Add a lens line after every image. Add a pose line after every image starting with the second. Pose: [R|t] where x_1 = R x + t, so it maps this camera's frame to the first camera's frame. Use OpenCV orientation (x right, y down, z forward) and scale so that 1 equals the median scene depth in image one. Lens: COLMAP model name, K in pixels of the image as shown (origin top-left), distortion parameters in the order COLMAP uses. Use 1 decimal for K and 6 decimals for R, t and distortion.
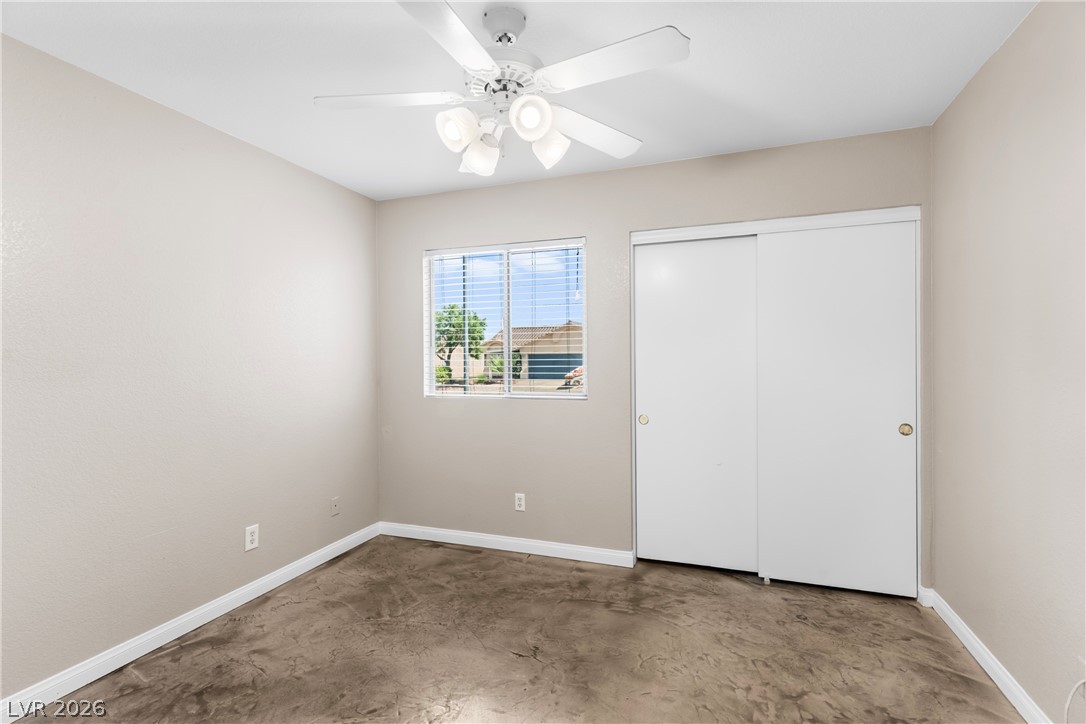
lens RADIAL K [[513.1, 0, 544.6], [0, 513.1, 358.9], [0, 0, 1]] dist [0.003007, 0.000097]
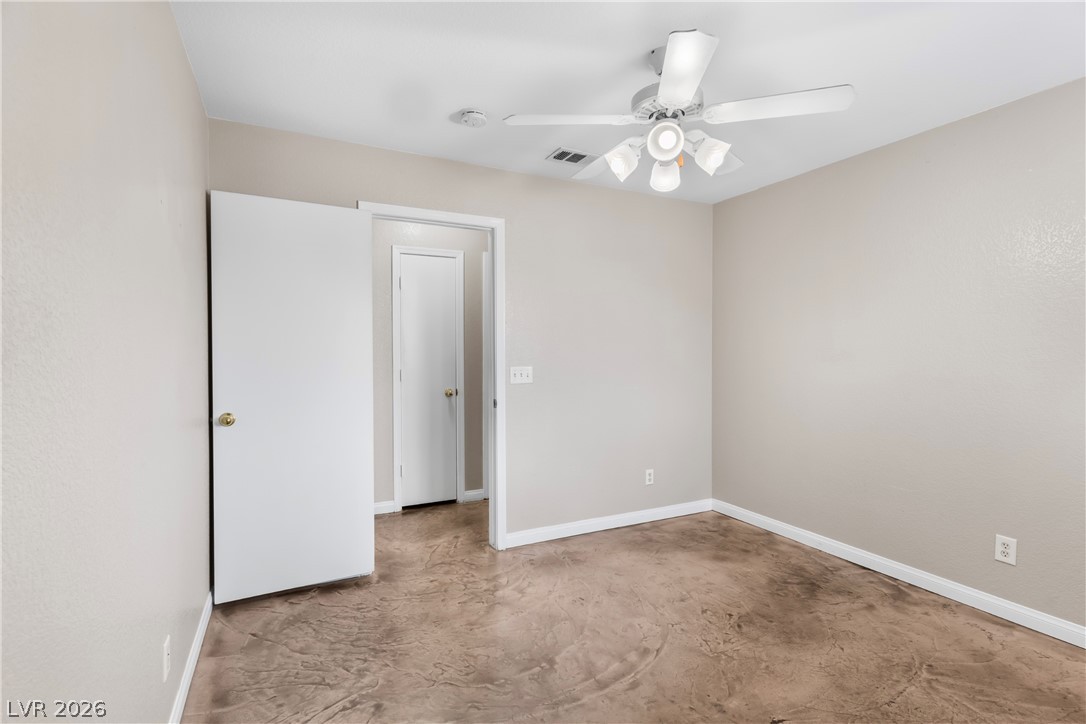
lens RADIAL K [[513.1, 0, 544.6], [0, 513.1, 358.9], [0, 0, 1]] dist [0.003007, 0.000097]
pose [[-0.685506, 0.018979, -0.727819, 0.730122], [0.002557, 0.999717, 0.023661, -0.004775], [0.728062, 0.014359, -0.685361, 1.216269]]
